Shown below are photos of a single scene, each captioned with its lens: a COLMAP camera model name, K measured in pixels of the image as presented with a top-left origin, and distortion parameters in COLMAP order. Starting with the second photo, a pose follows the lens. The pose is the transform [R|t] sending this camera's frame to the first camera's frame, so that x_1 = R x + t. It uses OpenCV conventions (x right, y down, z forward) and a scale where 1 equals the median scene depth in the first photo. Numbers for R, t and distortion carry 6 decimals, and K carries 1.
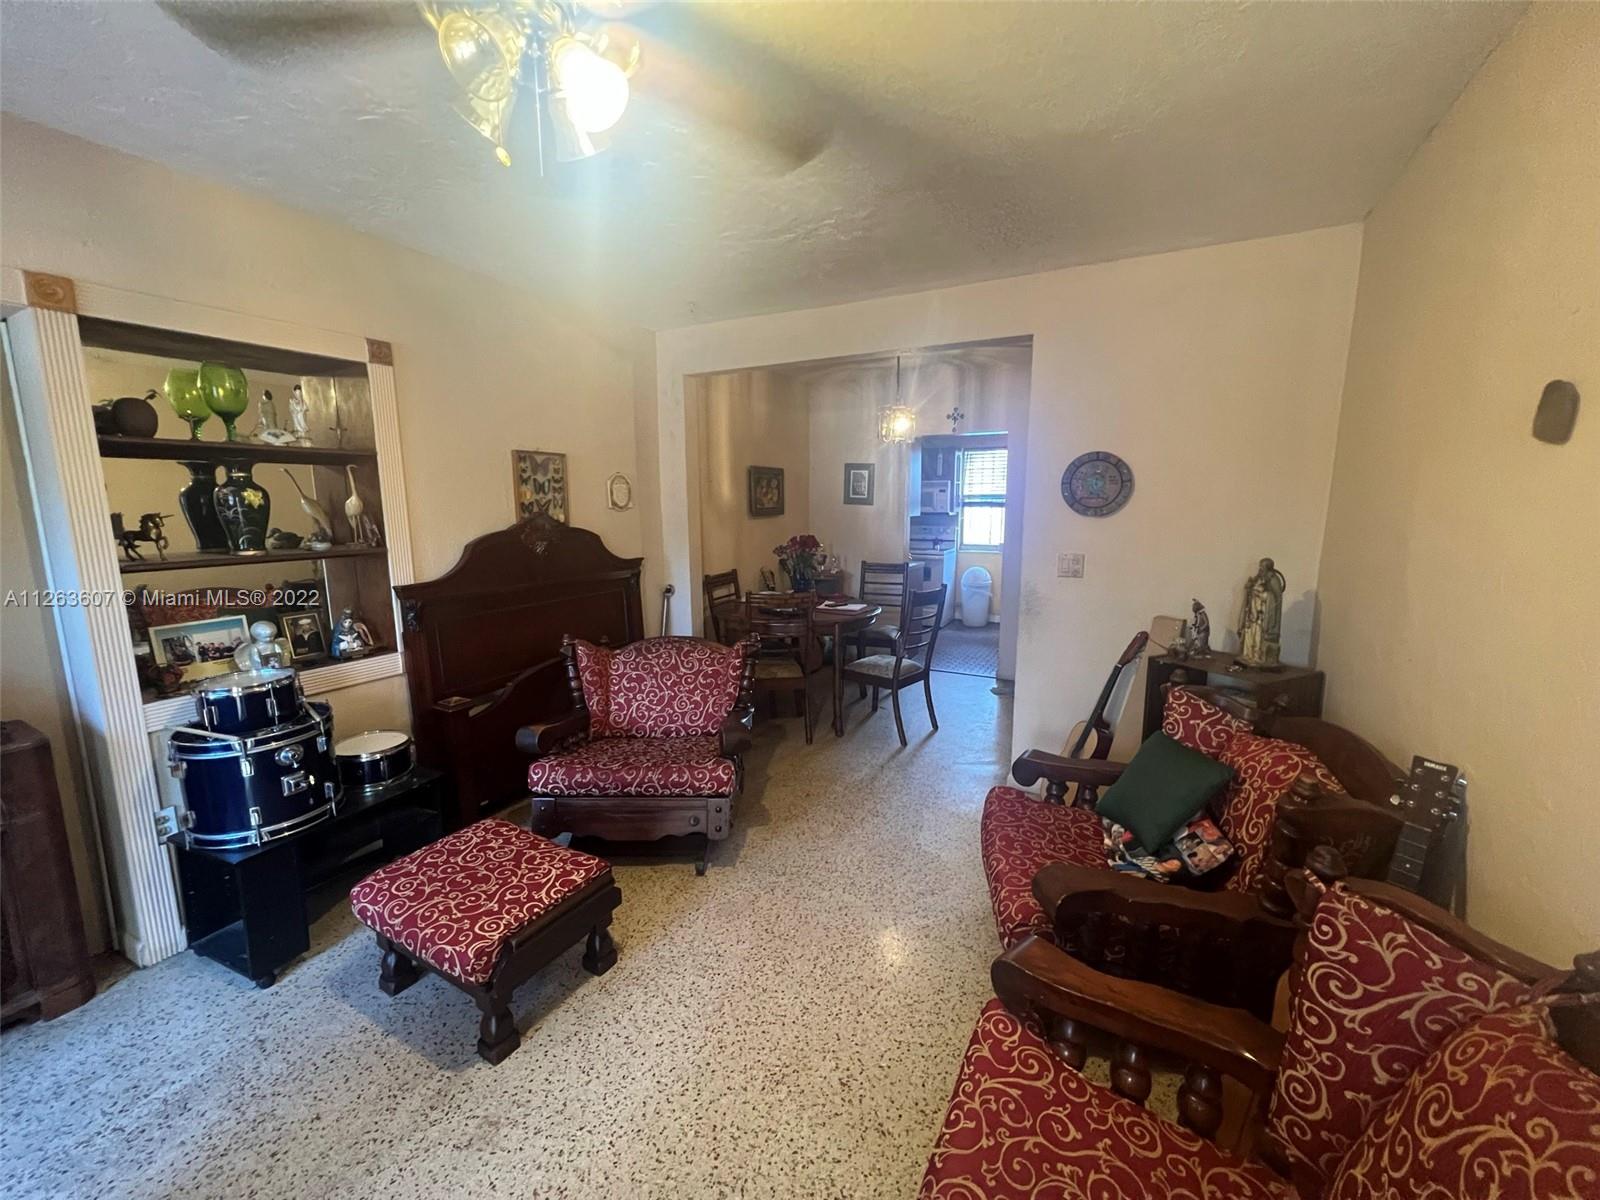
lens RADIAL K [[637.1, 0, 802.6], [0, 637.1, 600.5], [0, 0, 1]] dist [-0.001169, 0.000030]
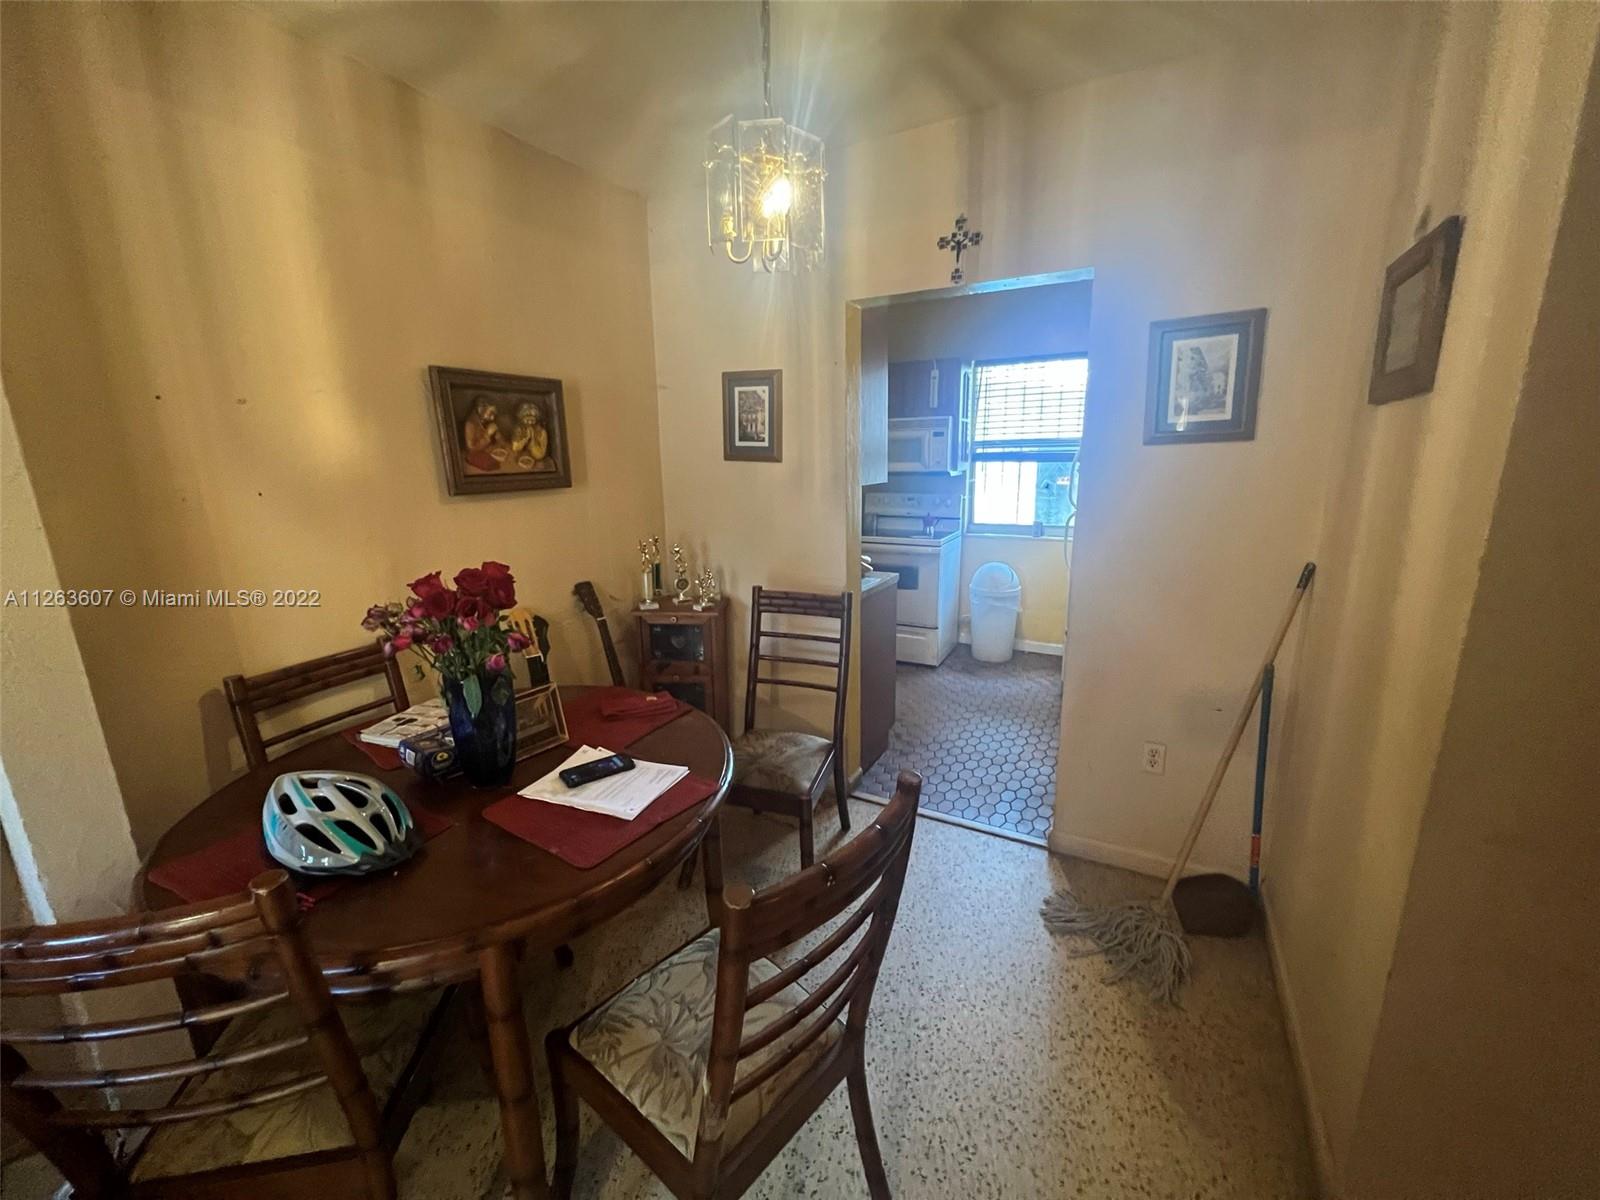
lens RADIAL K [[637.1, 0, 800.1], [0, 637.1, 599.5], [0, 0, 1]] dist [-0.001169, 0.000030]
pose [[0.999833, -0.010809, -0.014712, 0.129906], [0.011775, 0.997666, 0.067253, -0.080671], [0.013951, -0.067416, 0.997627, 0.528556]]
